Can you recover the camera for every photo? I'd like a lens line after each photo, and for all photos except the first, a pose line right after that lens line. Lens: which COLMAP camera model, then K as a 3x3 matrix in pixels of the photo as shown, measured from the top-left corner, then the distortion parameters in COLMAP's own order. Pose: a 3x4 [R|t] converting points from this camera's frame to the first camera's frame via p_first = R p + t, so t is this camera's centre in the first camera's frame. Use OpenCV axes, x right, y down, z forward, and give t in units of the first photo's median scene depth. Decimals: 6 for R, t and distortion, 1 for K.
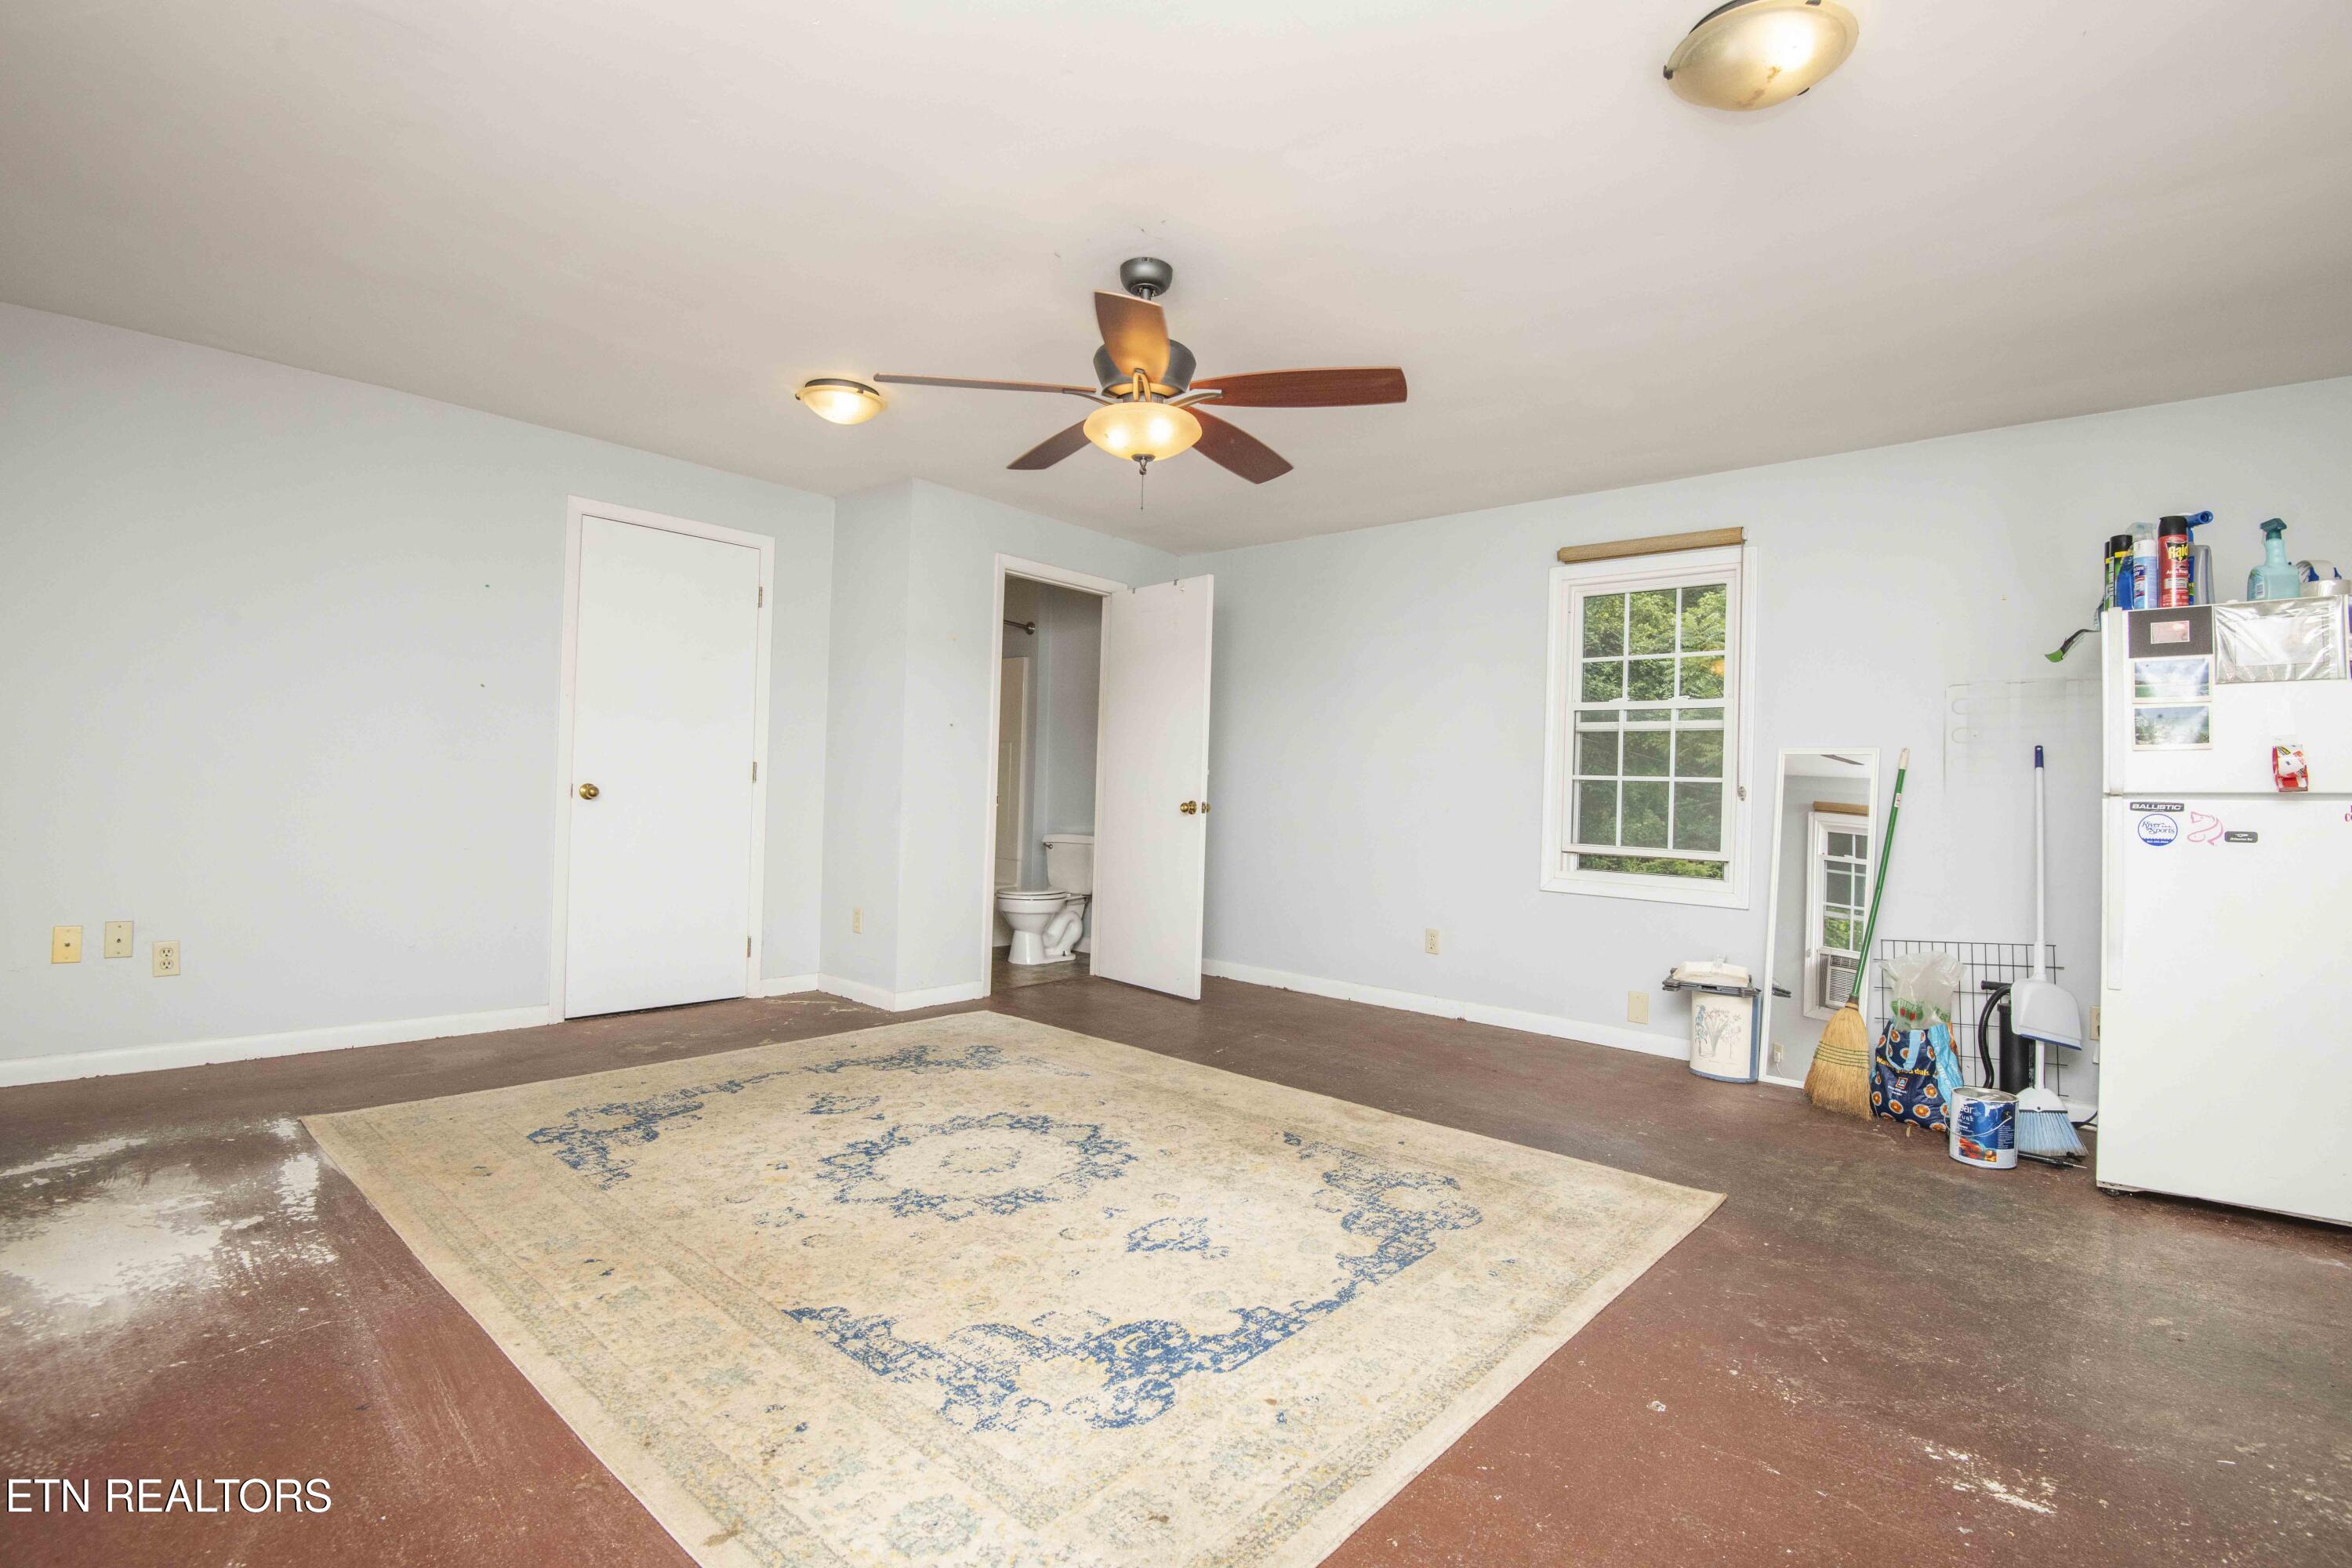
lens RADIAL K [[1084.2, 0, 1187.6], [0, 1084.2, 771.1], [0, 0, 1]] dist [-0.018178, -0.009839]
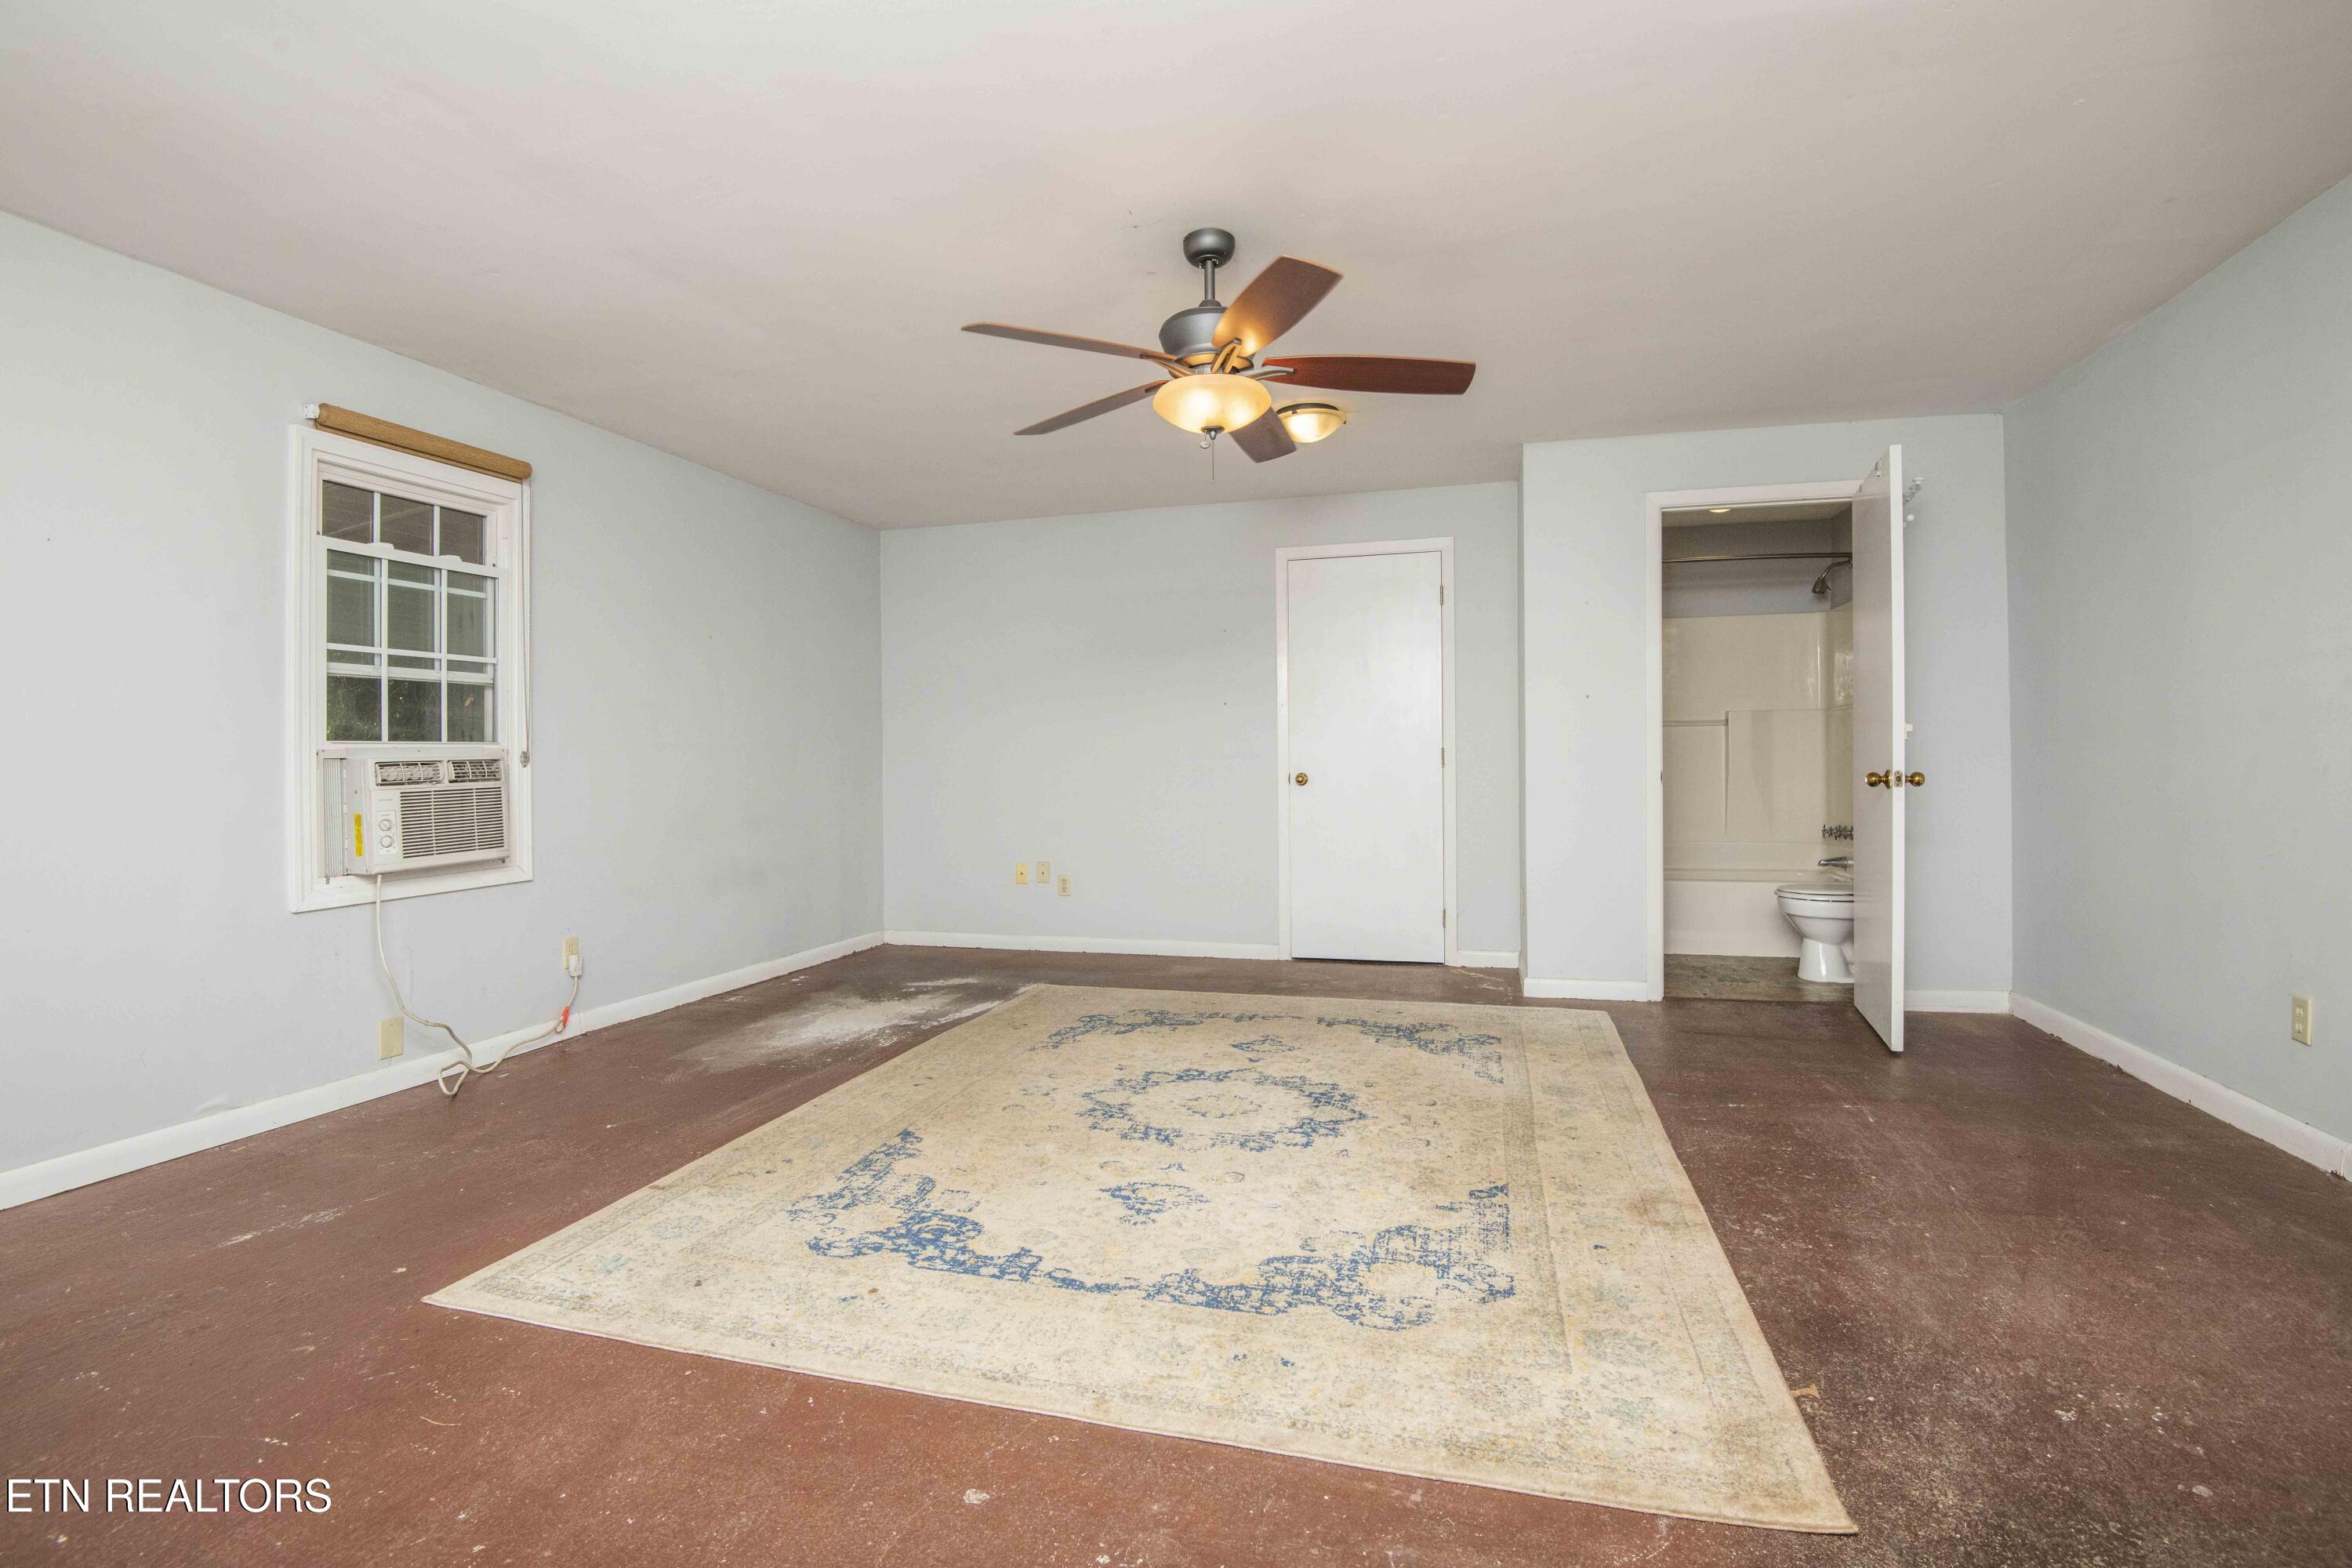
lens RADIAL K [[1084.2, 0, 1187.3], [0, 1084.2, 775.5], [0, 0, 1]] dist [-0.018178, -0.009839]
pose [[0.429543, -0.029413, -0.902567, 0.788937], [0.040859, 0.999079, -0.013112, 0.039139], [0.902122, -0.031246, 0.430349, 0.508340]]
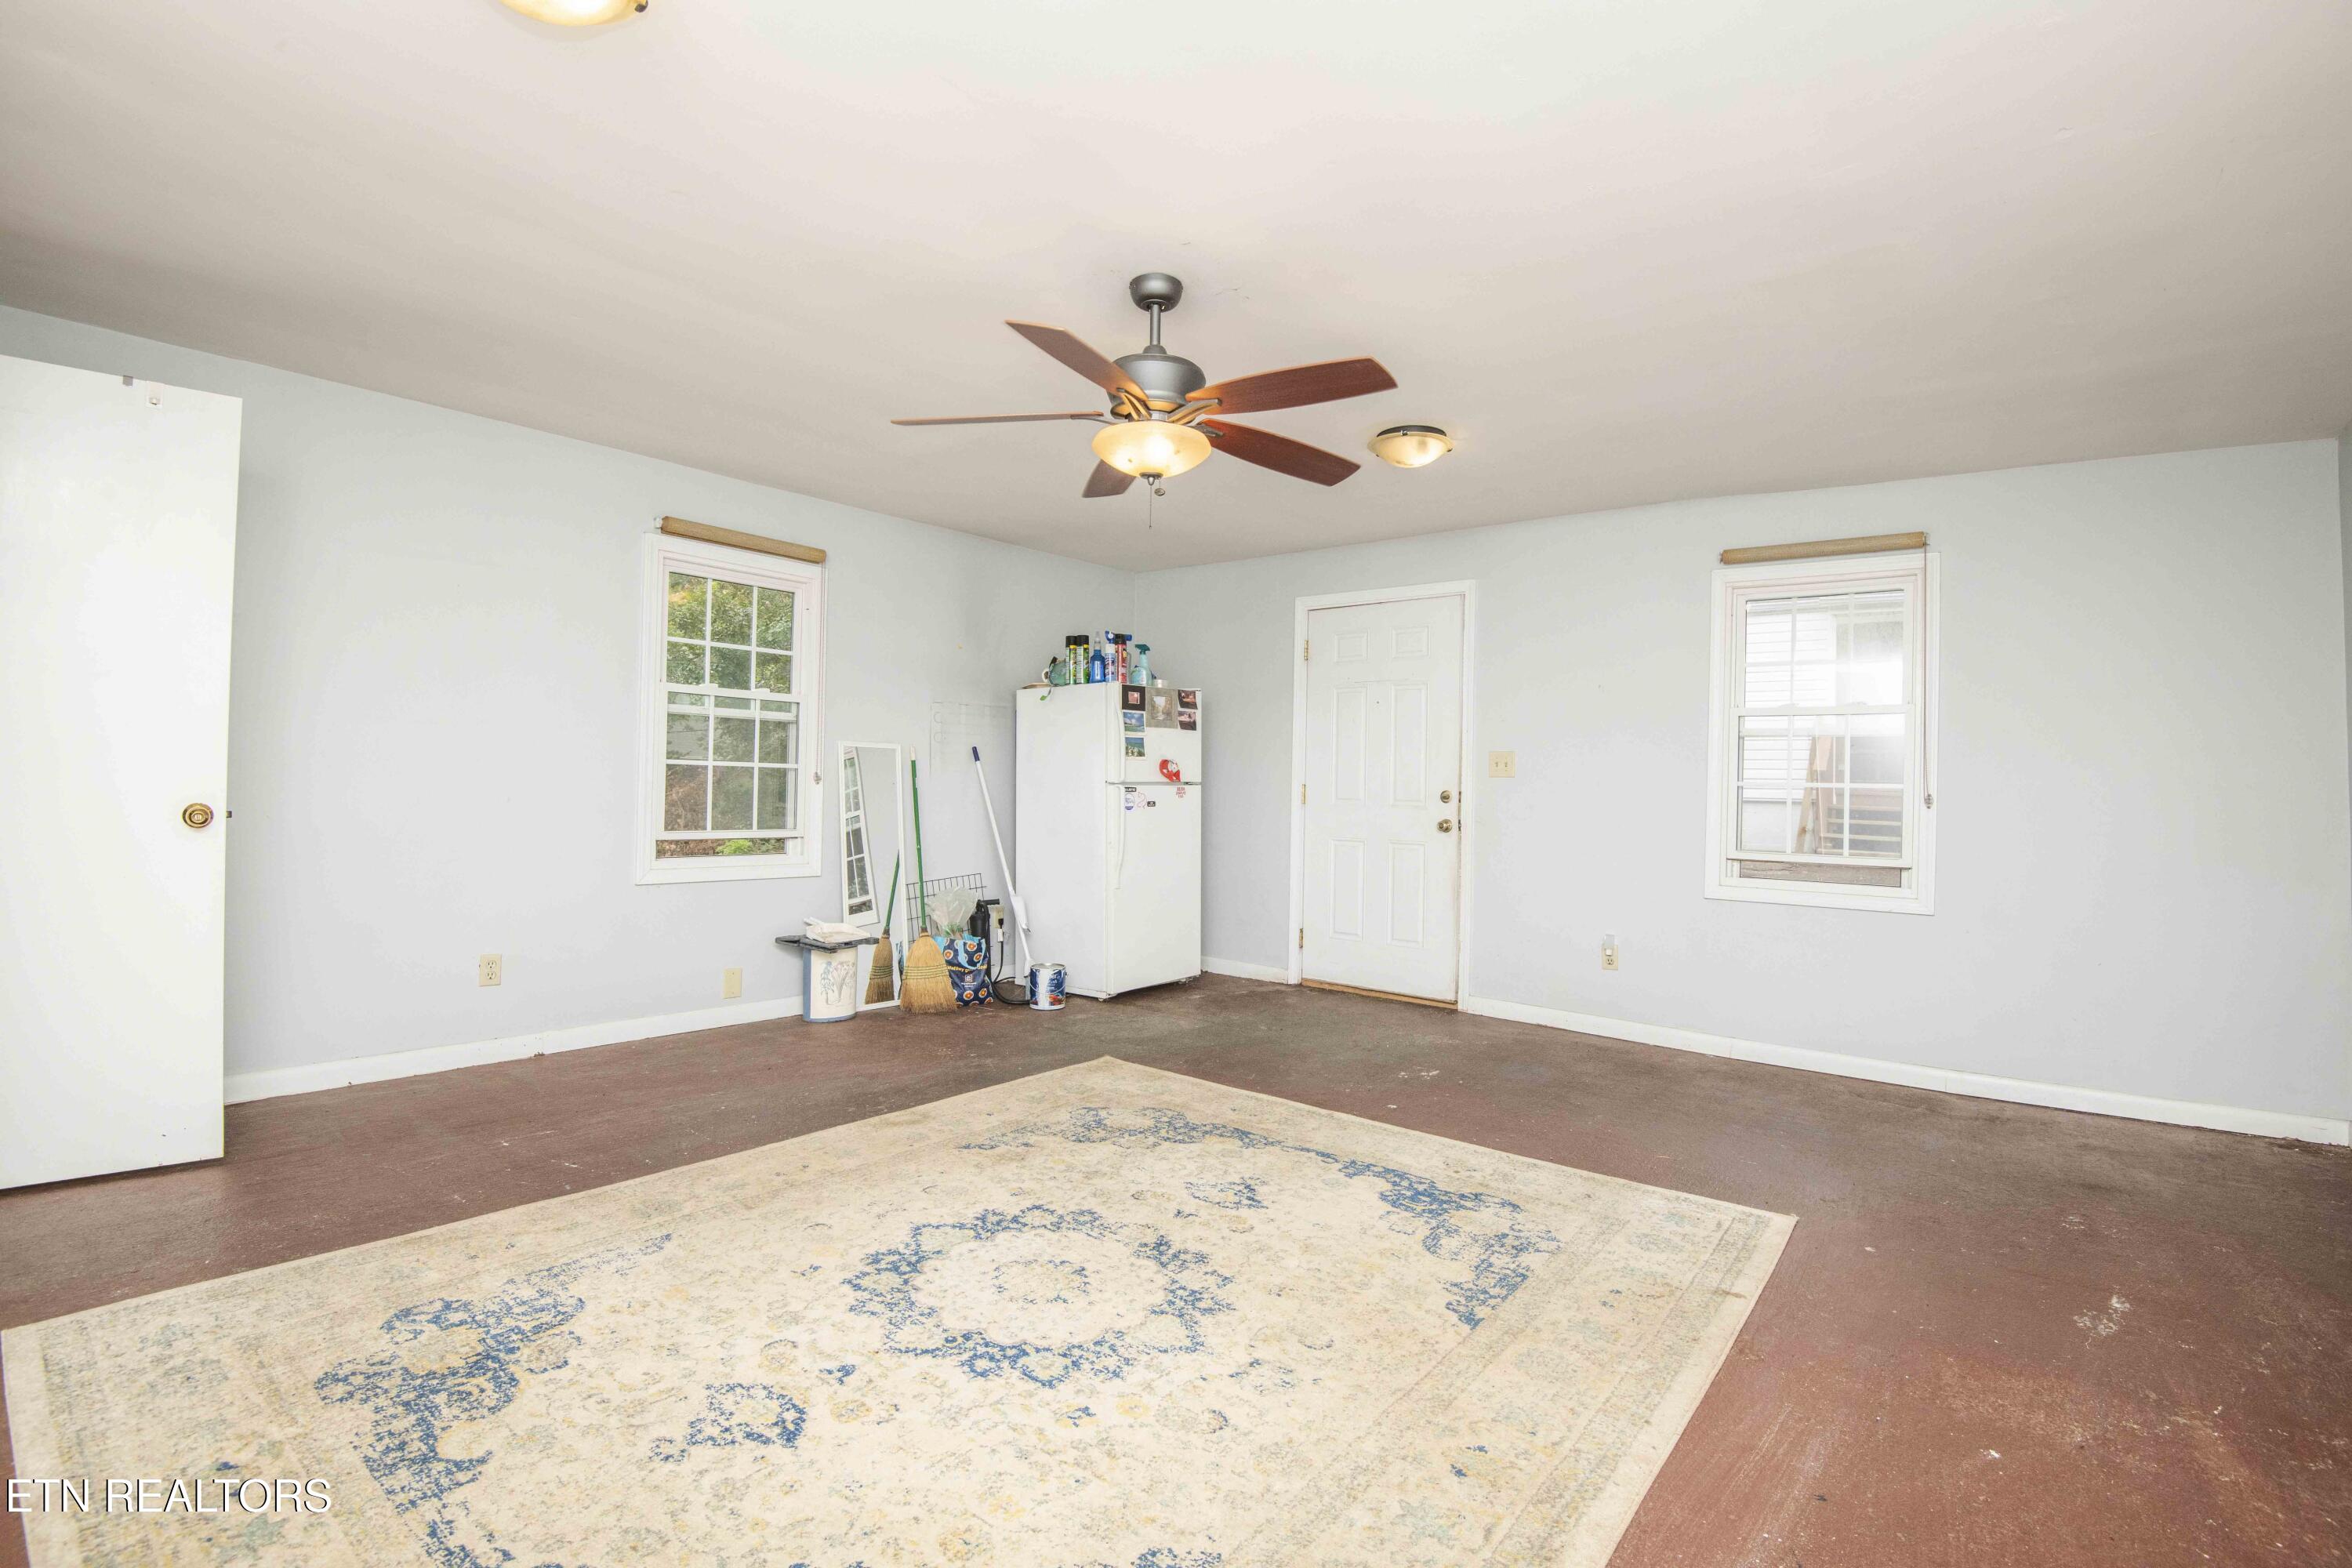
lens RADIAL K [[1084.2, 0, 1182.0], [0, 1084.2, 782.6], [0, 0, 1]] dist [-0.018178, -0.009839]
pose [[-0.040068, -0.029225, 0.998769, -0.977155], [-0.041689, 0.998751, 0.027552, -0.033800], [-0.998327, -0.040534, -0.041236, 0.941446]]
